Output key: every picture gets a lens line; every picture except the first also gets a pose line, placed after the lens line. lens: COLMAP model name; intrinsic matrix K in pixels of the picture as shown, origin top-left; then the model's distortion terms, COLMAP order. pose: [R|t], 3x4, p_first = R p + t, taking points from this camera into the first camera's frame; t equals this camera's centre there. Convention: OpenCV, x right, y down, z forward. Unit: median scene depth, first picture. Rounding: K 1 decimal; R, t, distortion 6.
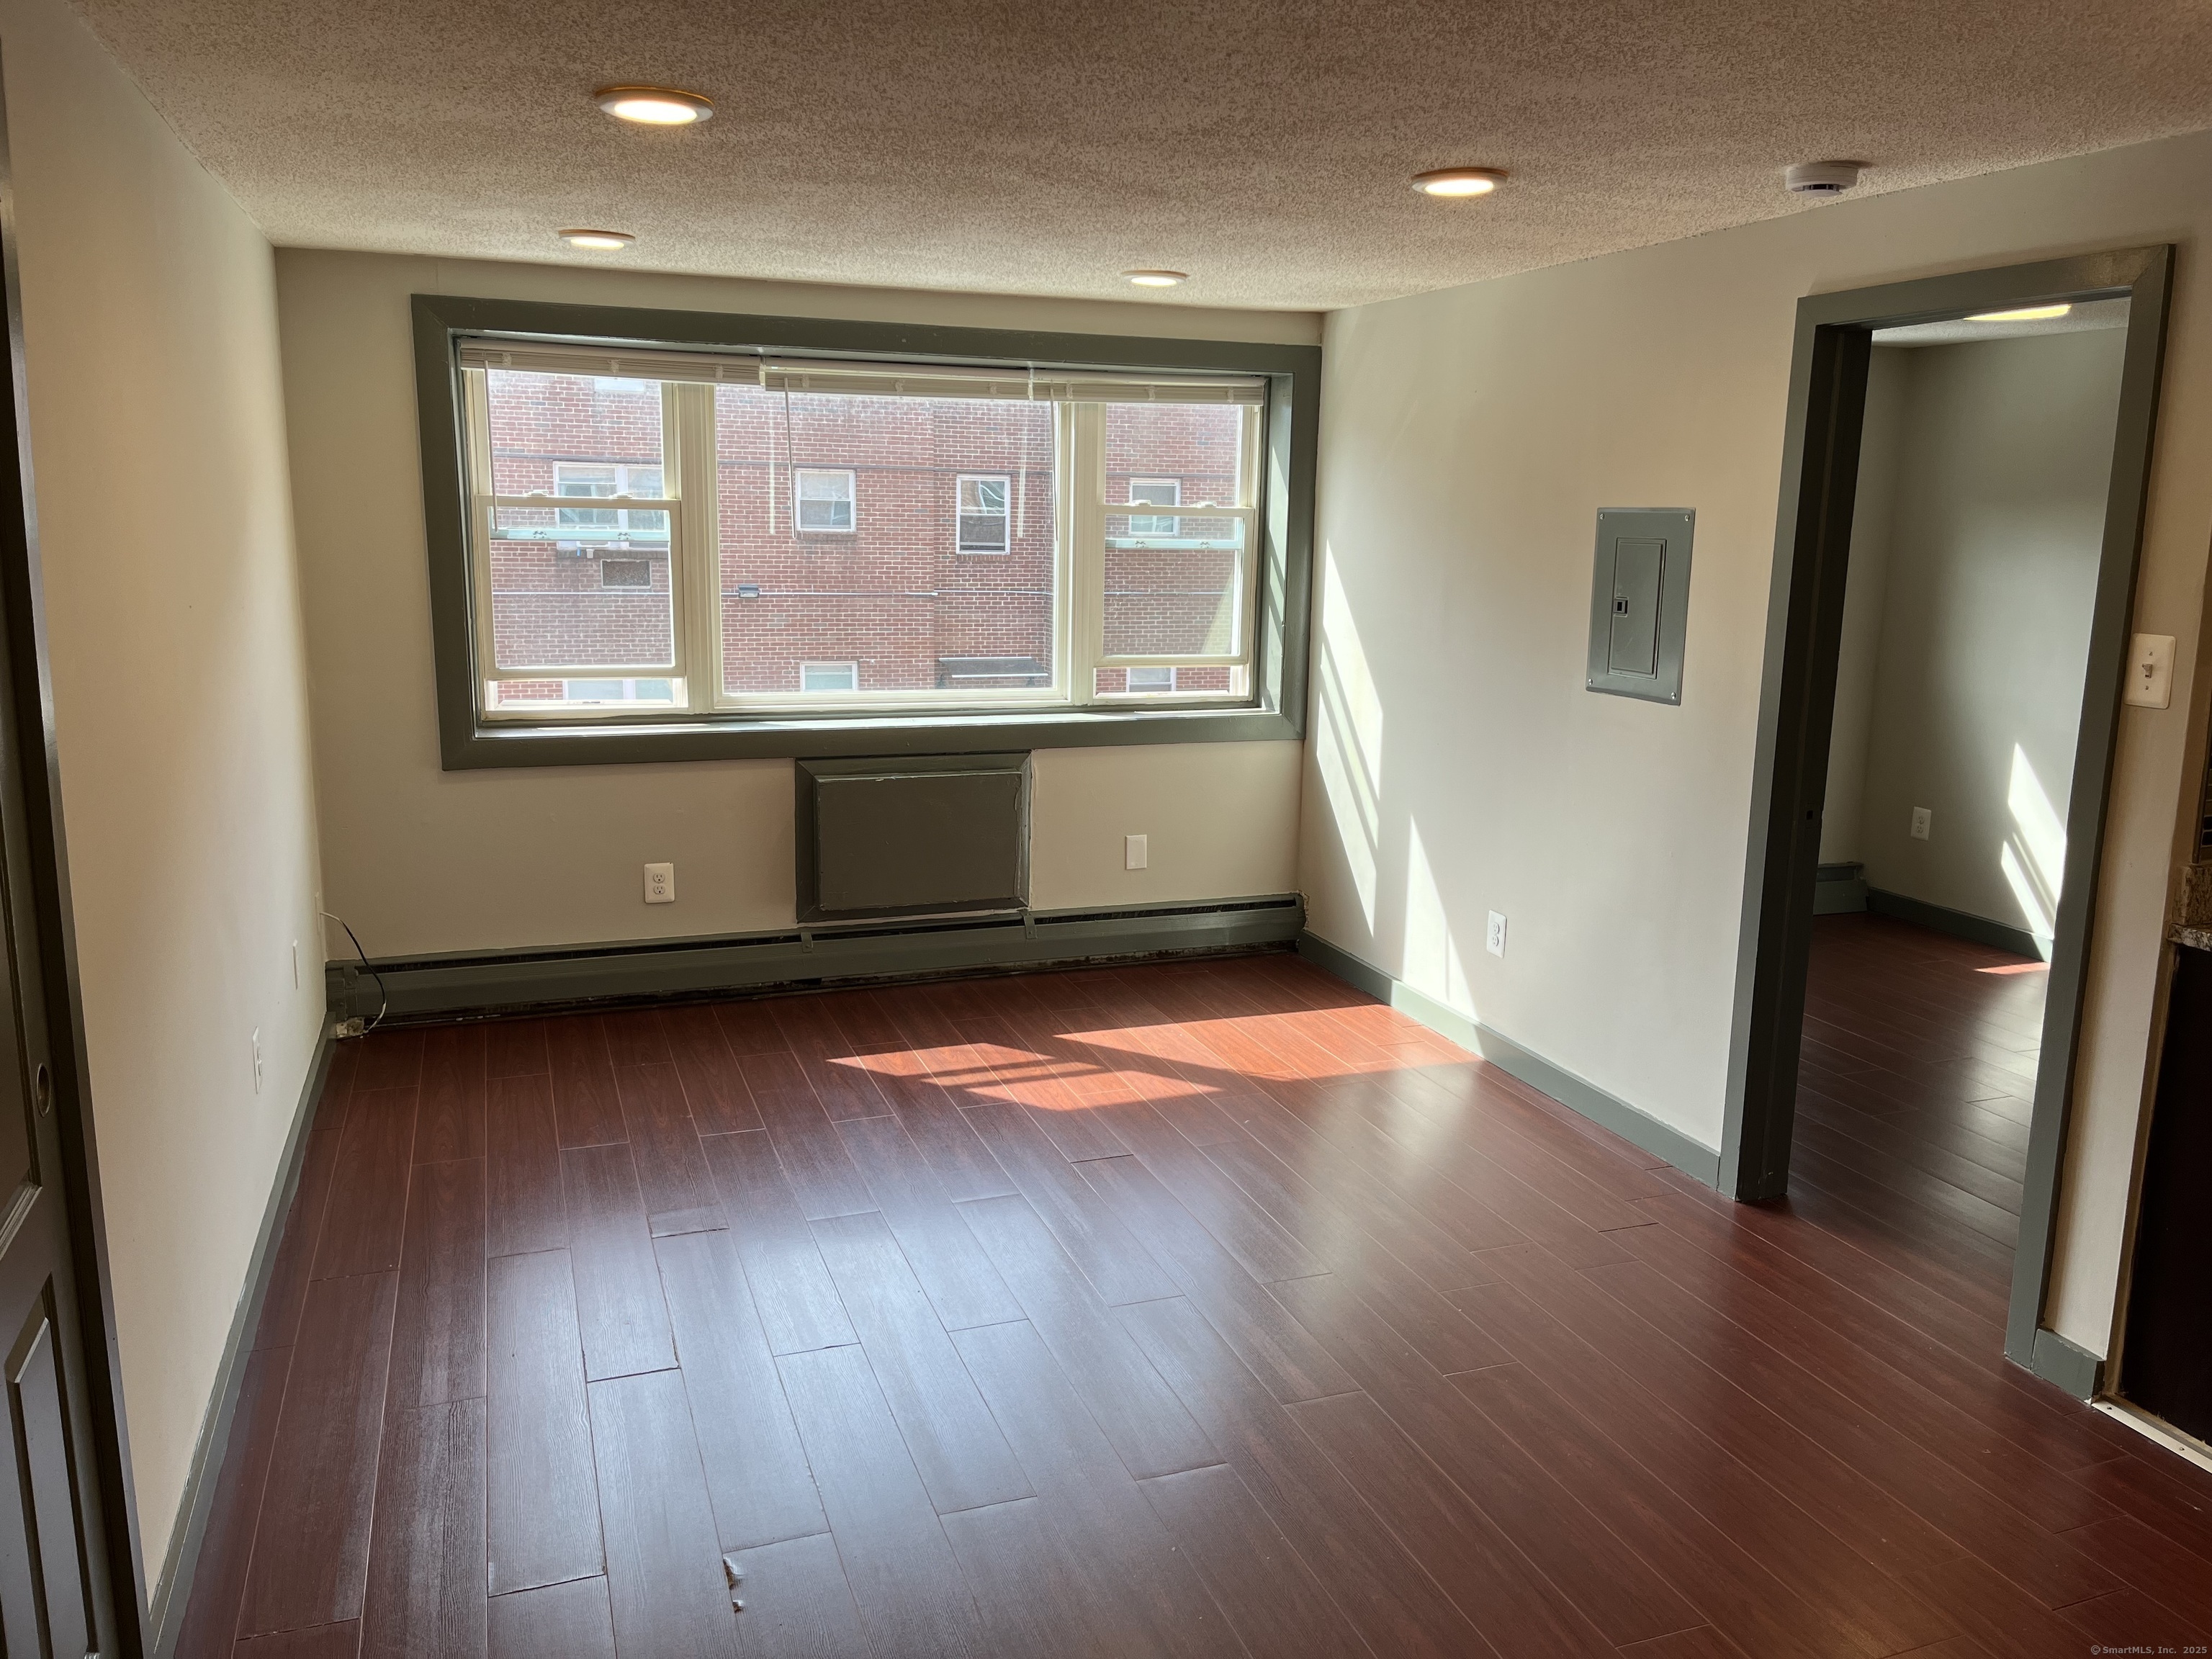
lens RADIAL K [[1640.6, 0, 1138.3], [0, 1640.6, 823.5], [0, 0, 1]] dist [0.025660, -0.104150]
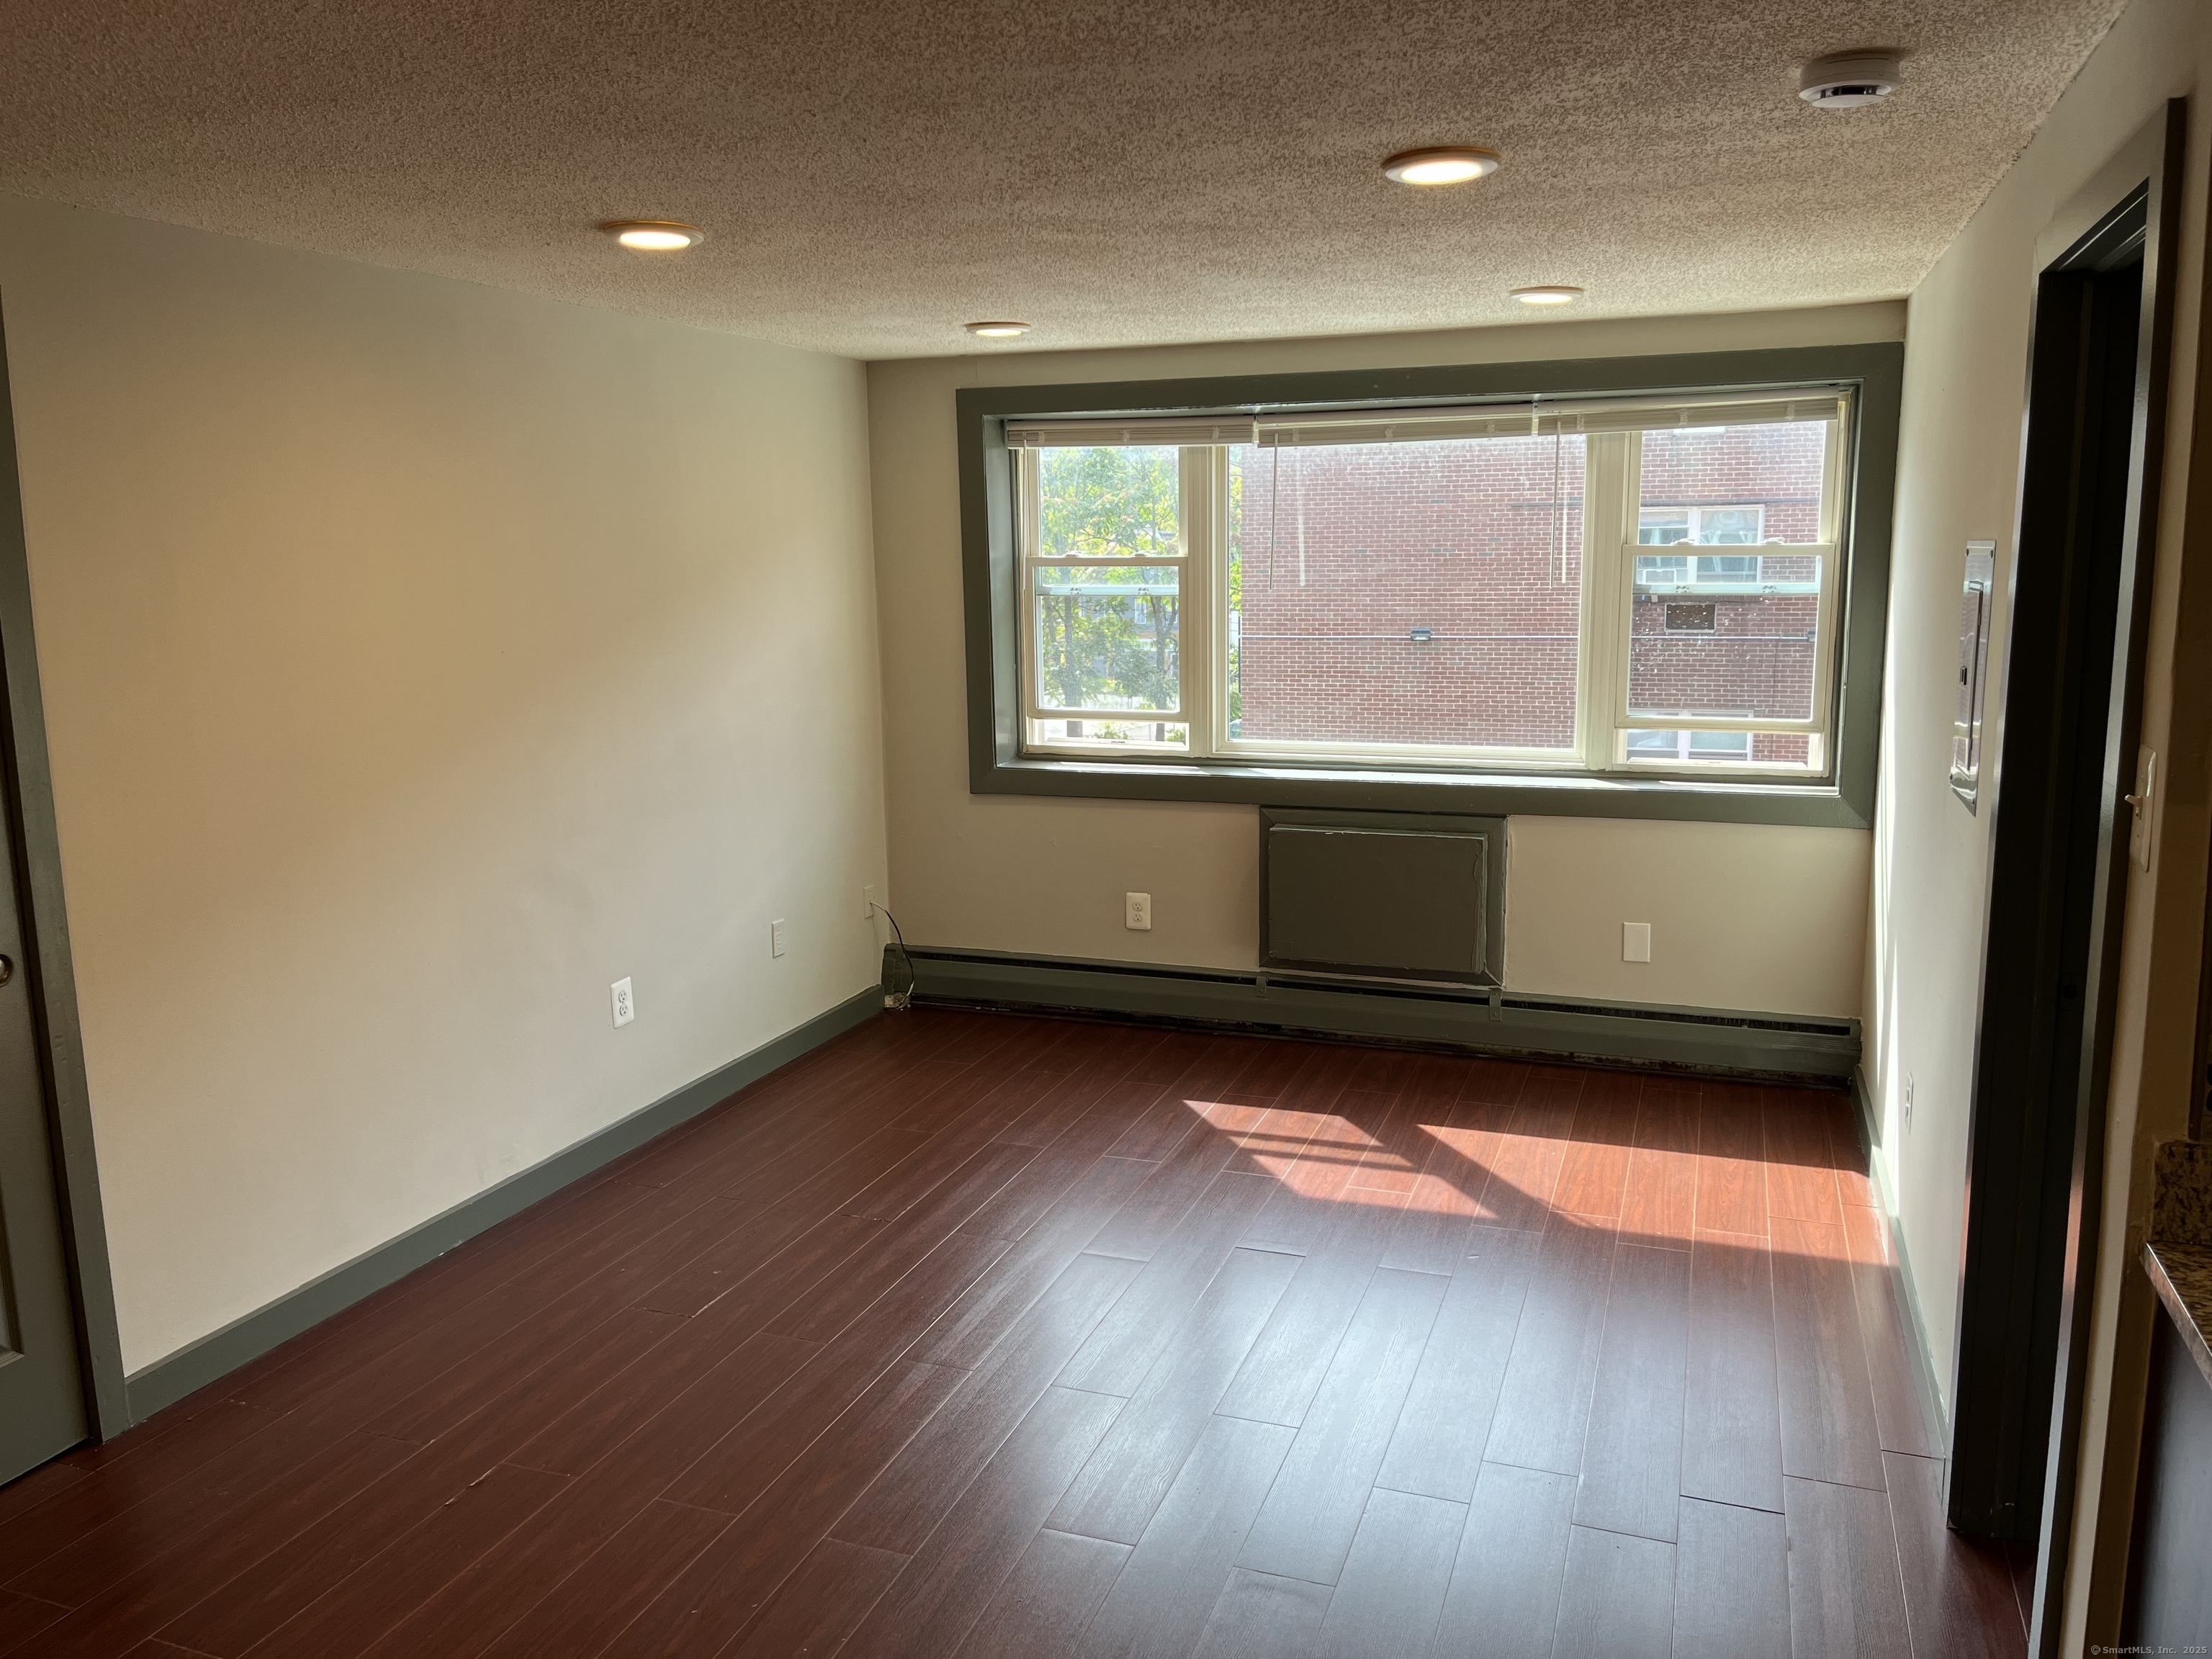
lens RADIAL K [[1640.6, 0, 1138.3], [0, 1640.6, 823.5], [0, 0, 1]] dist [0.025660, -0.104150]
pose [[0.753072, 0.080127, -0.653040, 0.398172], [-0.096334, 0.995288, 0.011029, -0.032304], [0.650847, 0.054604, 0.757243, 0.179953]]
